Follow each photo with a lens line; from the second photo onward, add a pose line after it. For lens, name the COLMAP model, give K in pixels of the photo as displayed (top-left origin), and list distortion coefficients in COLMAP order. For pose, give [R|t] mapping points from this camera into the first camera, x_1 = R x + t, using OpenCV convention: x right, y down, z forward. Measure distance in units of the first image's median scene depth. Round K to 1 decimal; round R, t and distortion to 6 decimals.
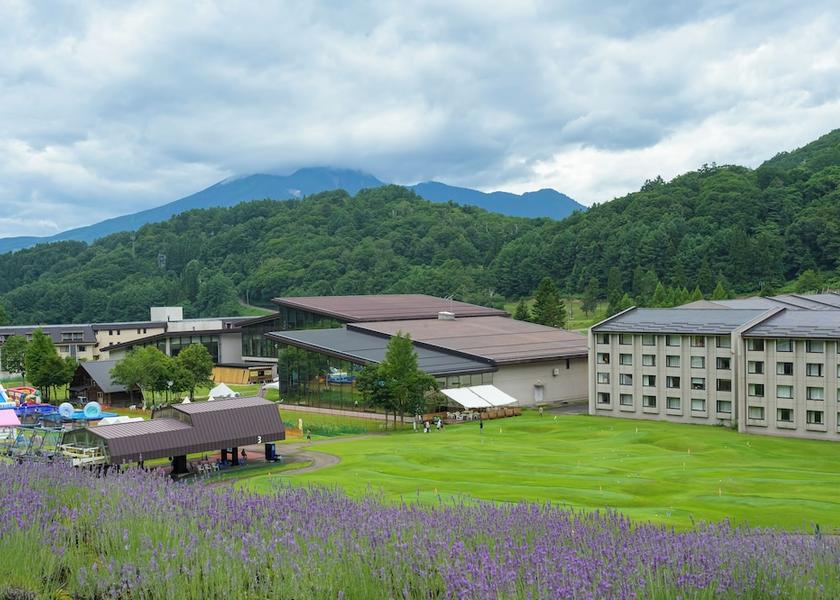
lens RADIAL K [[716.0, 0, 420.0], [0, 716.0, 300.0], [0, 0, 1]] dist [0.004391, 0.001644]
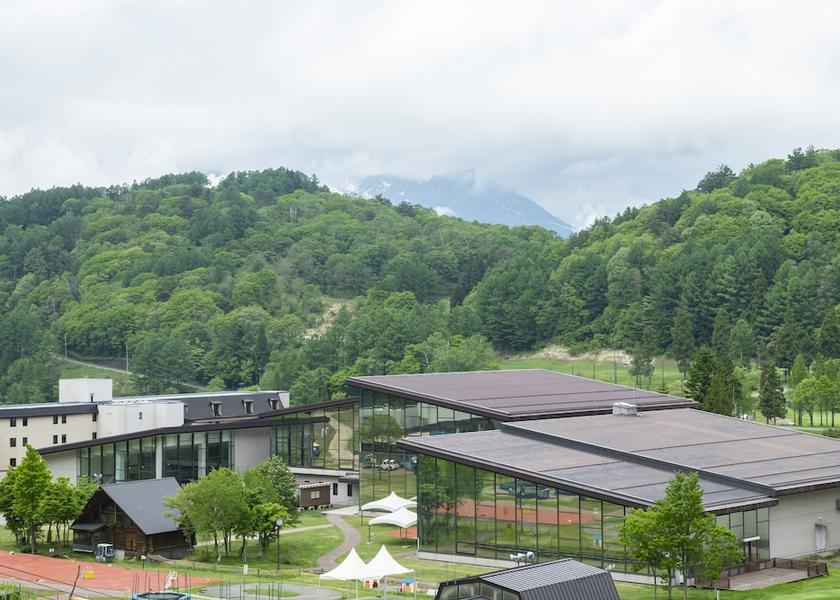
lens RADIAL K [[1127.7, 0, 420.0], [0, 1127.7, 300.0], [0, 0, 1]] dist [0.088601, -0.015298]
pose [[0.998059, 0.012682, 0.060970, -0.178069], [-0.009803, 0.998834, -0.047277, -0.021747], [-0.061498, 0.046587, 0.997019, -0.015728]]
